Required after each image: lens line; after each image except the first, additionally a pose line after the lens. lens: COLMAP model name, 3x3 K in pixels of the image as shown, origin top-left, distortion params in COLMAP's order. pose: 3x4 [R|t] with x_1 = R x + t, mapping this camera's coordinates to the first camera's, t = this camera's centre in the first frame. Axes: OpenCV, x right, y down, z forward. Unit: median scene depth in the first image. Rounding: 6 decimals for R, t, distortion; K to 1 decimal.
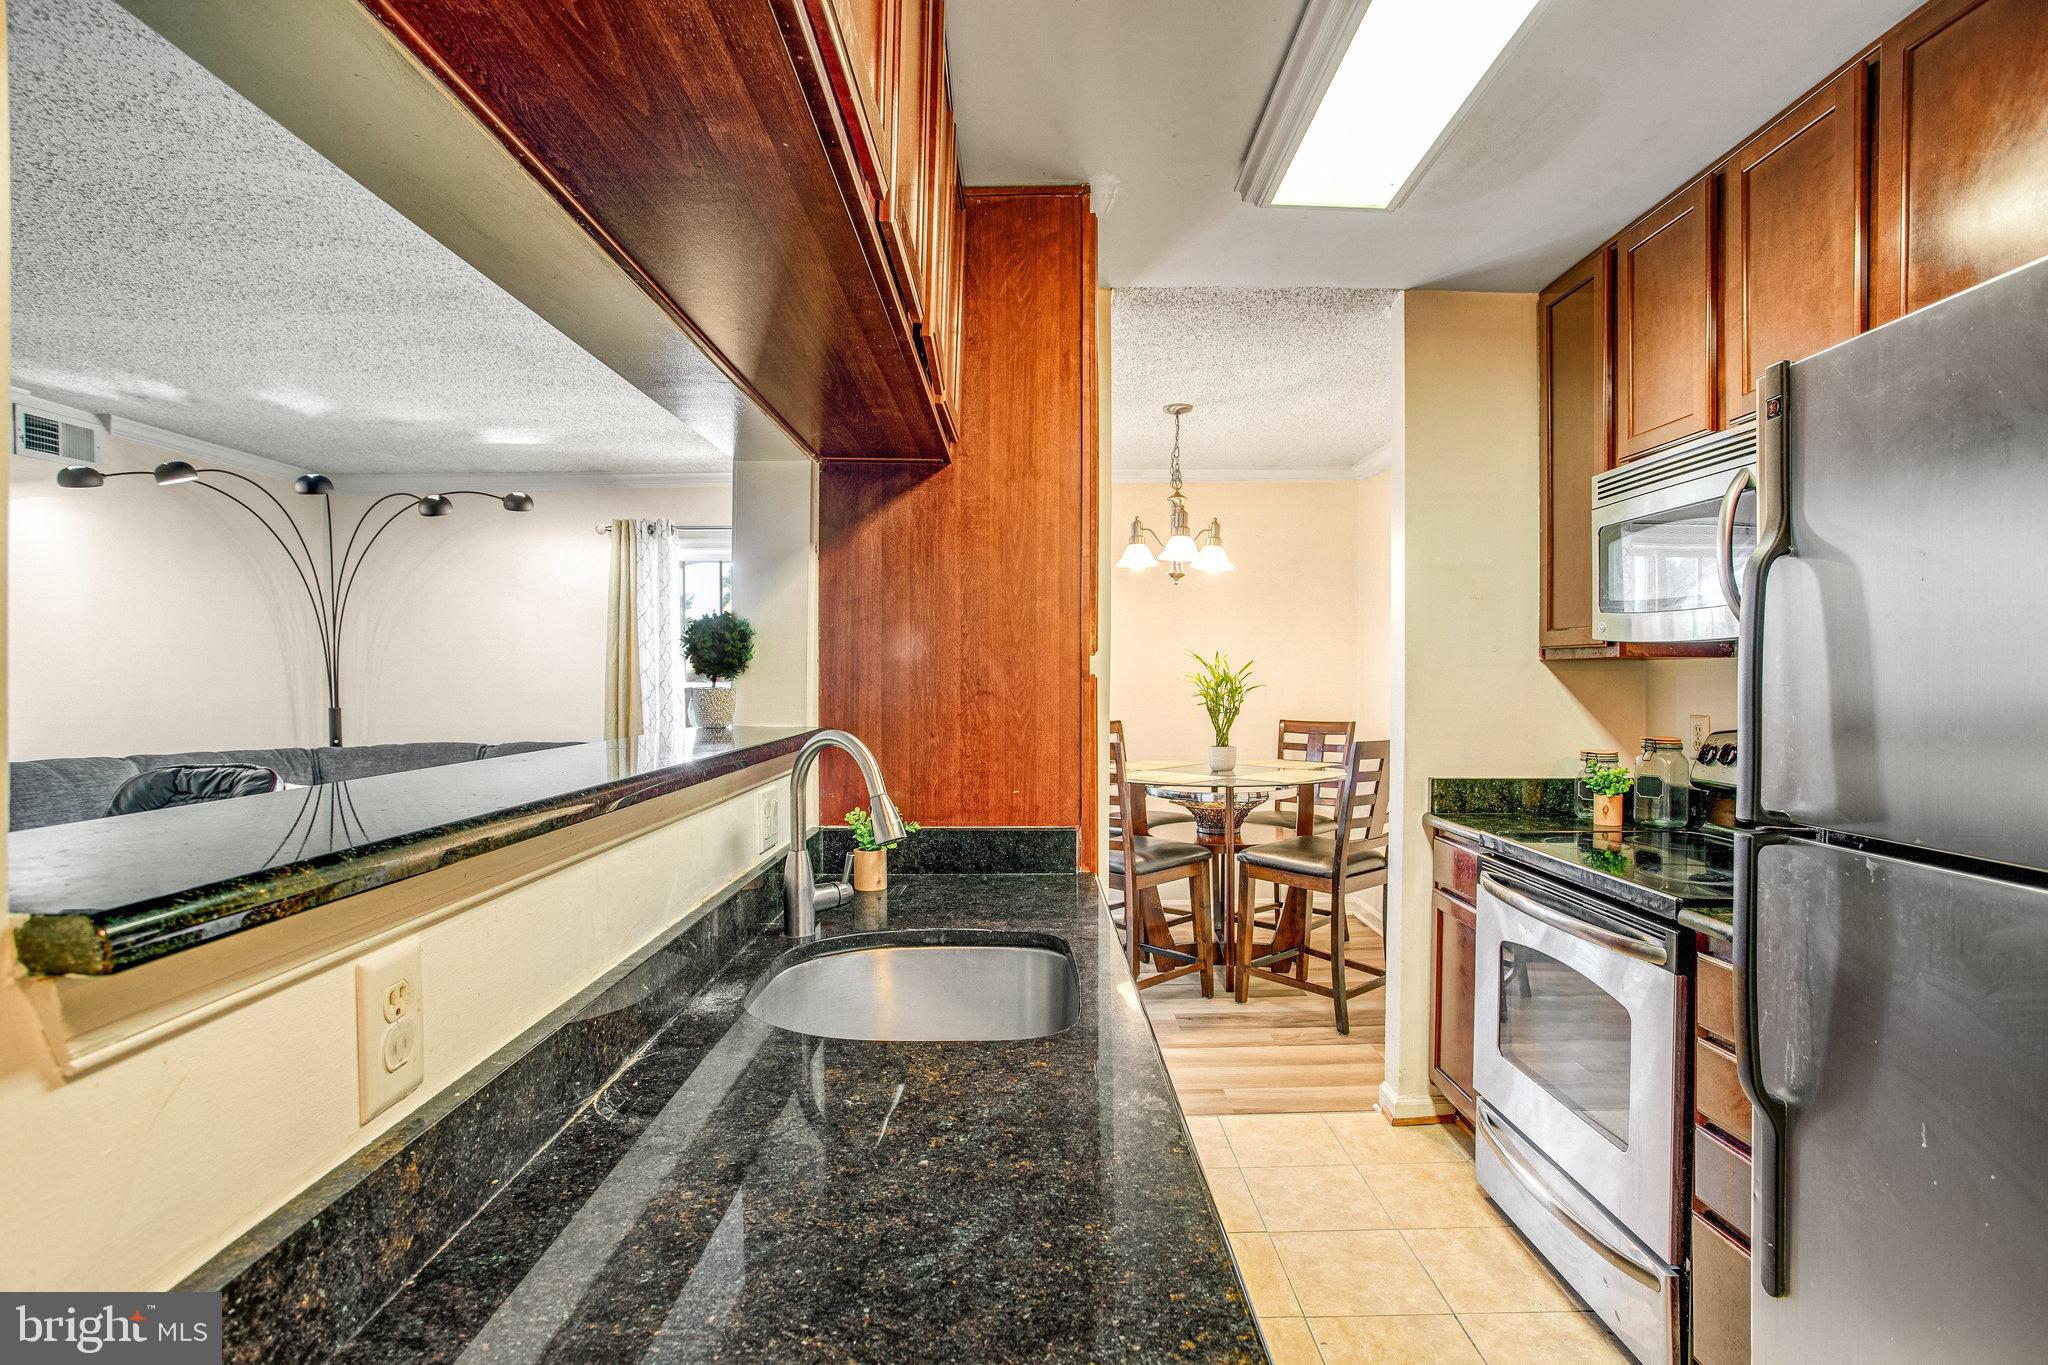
lens RADIAL K [[996.4, 0, 1015.7], [0, 996.4, 682.2], [0, 0, 1]] dist [-0.019697, 0.005306]
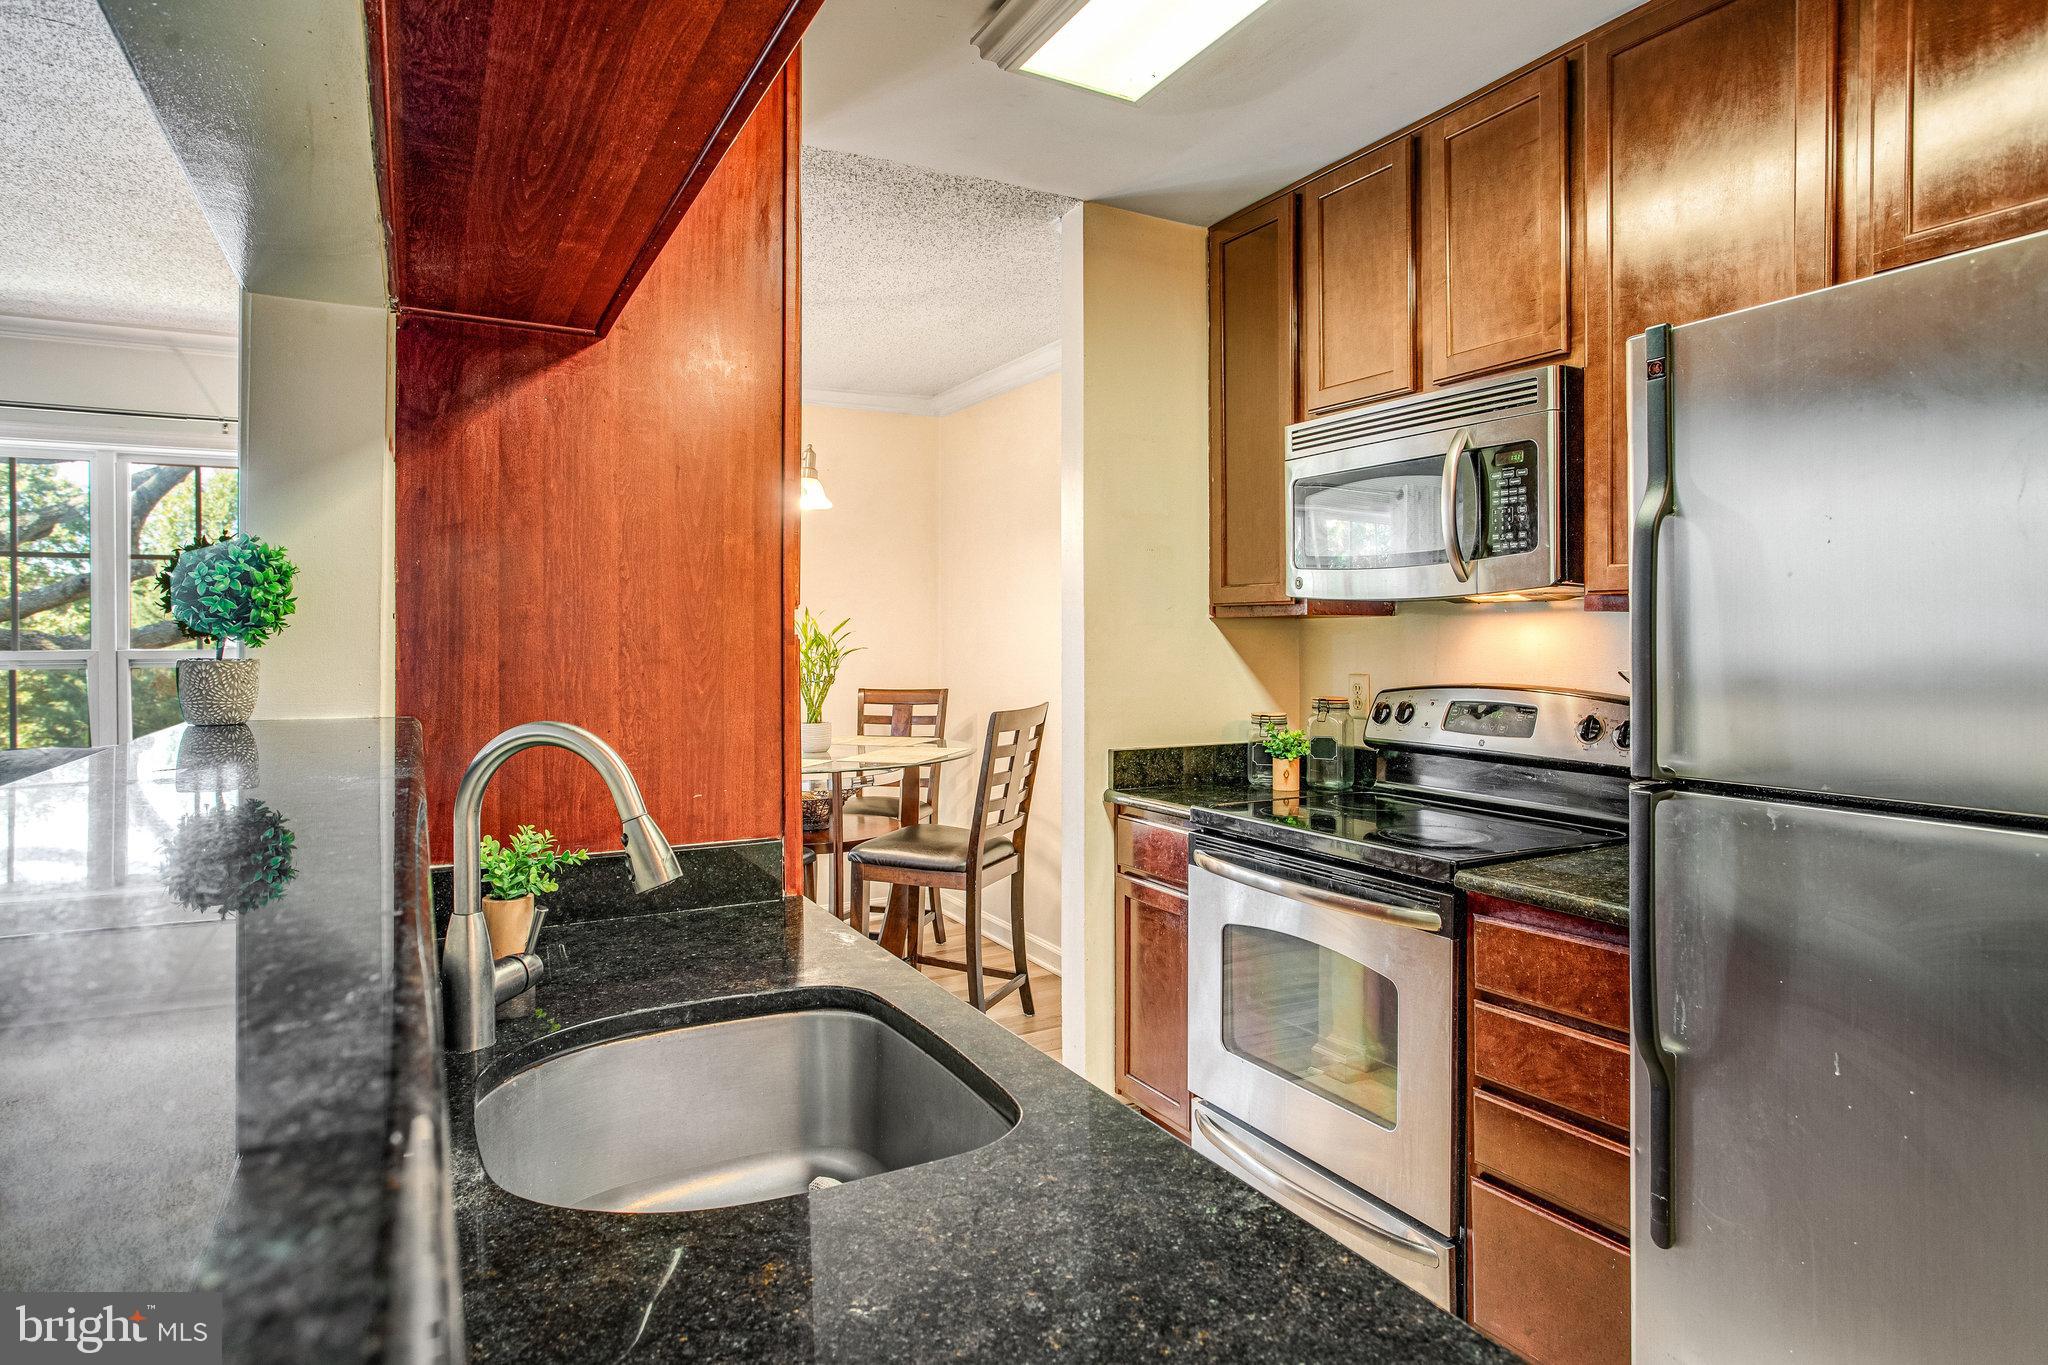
lens RADIAL K [[1183.3, 0, 1076.7], [0, 1183.3, 628.6], [0, 0, 1]] dist [-0.035450, 0.002342]
pose [[0.884649, -0.001181, 0.466257, -0.136845], [0.007394, 0.999907, -0.011495, -0.000647], [-0.466200, 0.013617, 0.884575, 0.093438]]
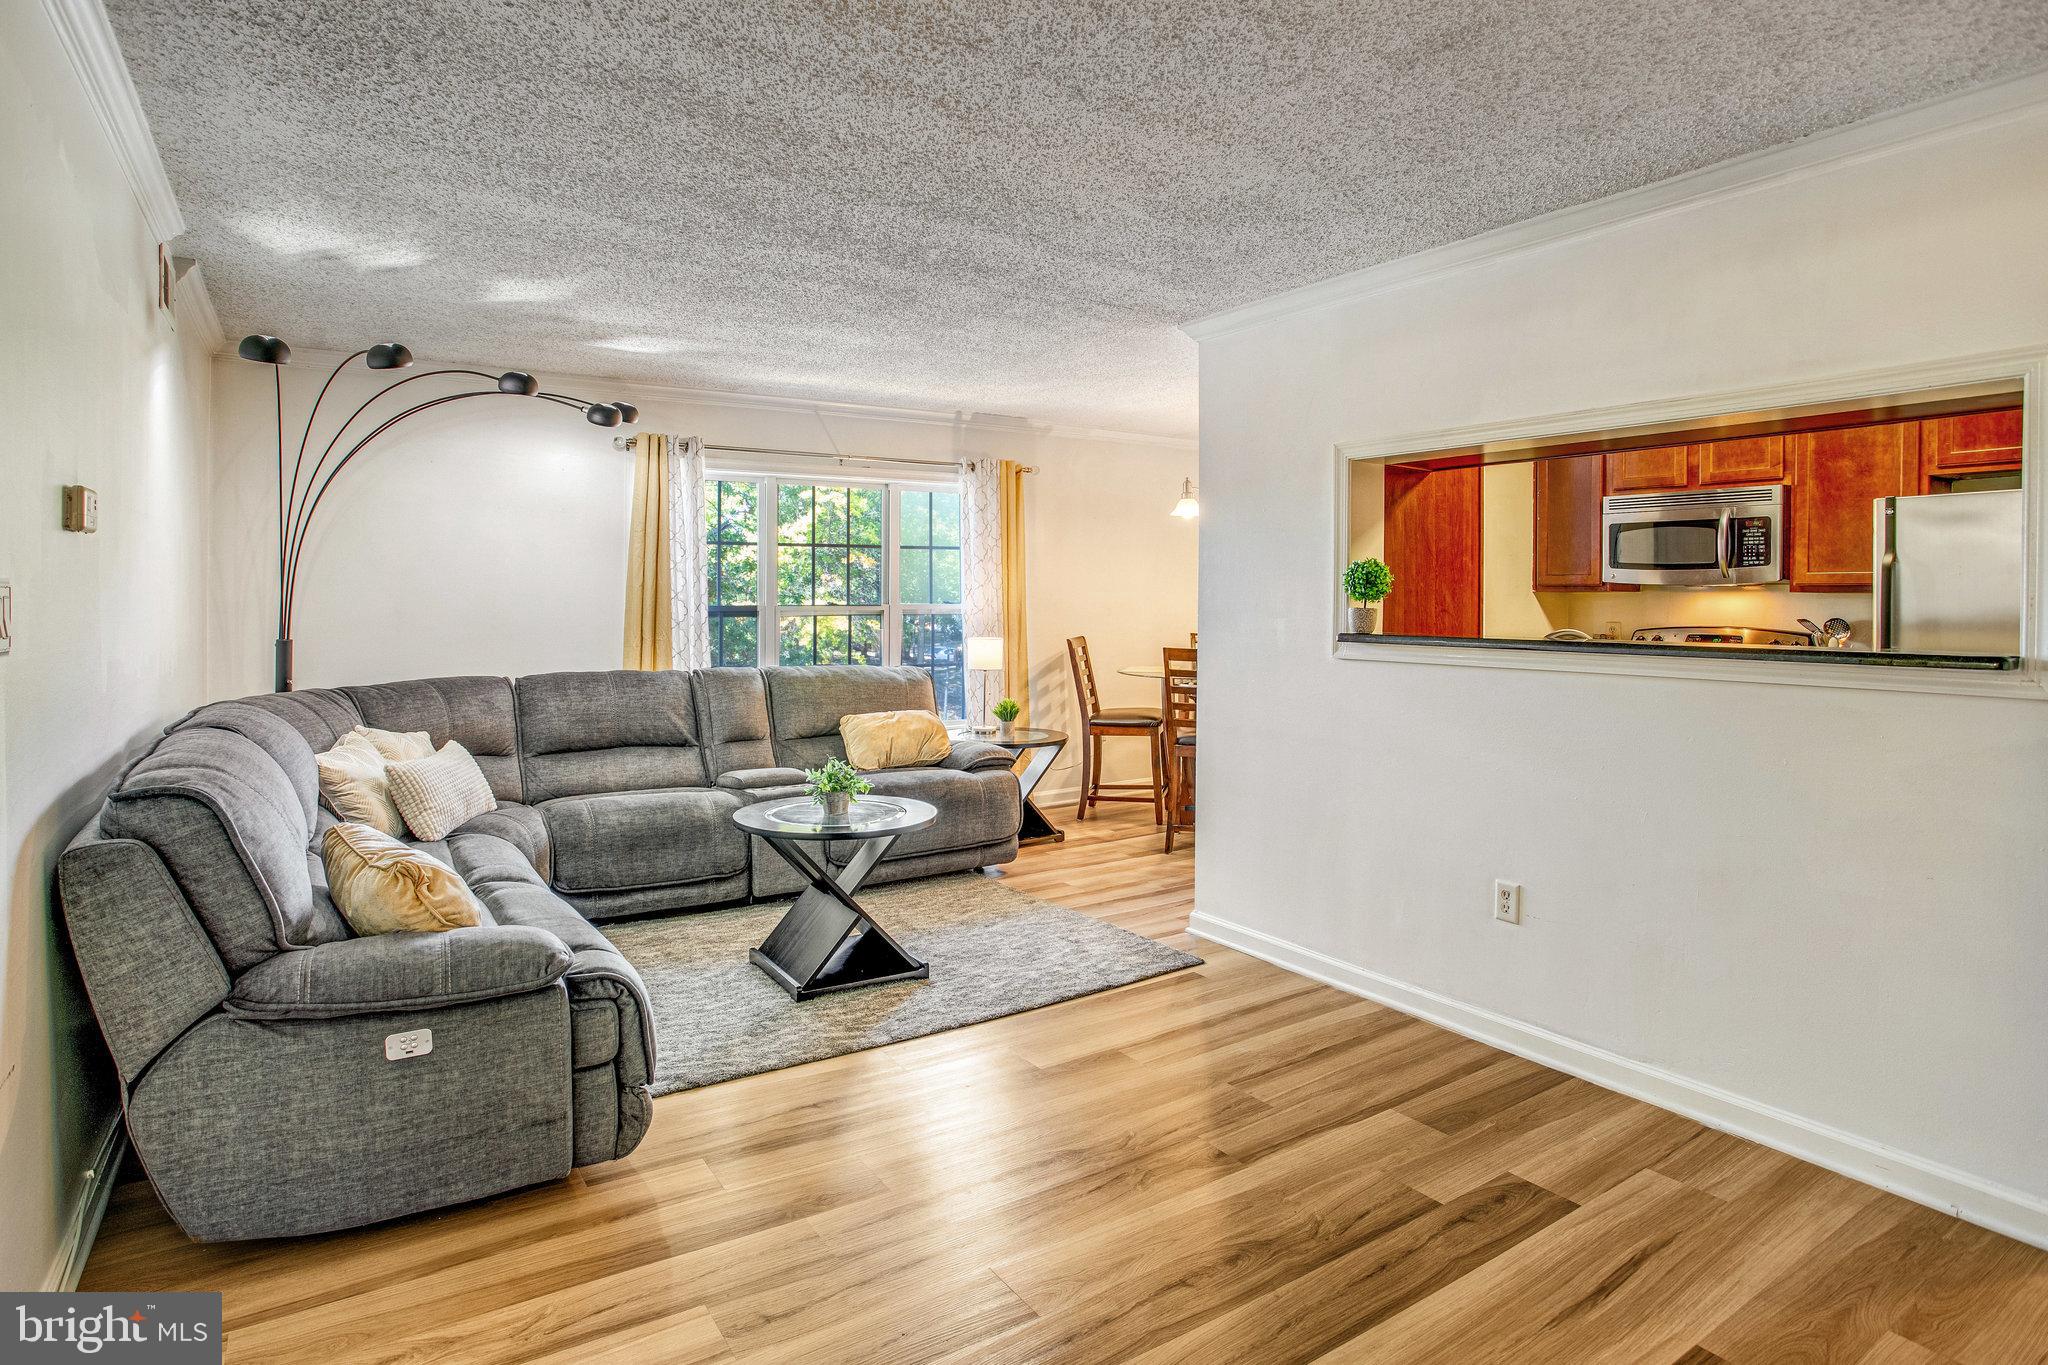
lens RADIAL K [[1063.8, 0, 1028.5], [0, 1063.8, 627.3], [0, 0, 1]] dist [-0.070443, 0.021691]
pose [[0.835456, -0.012792, 0.549409, -1.449773], [0.002226, 0.999800, 0.019894, 0.001021], [-0.549553, -0.015397, 0.835317, -0.064603]]
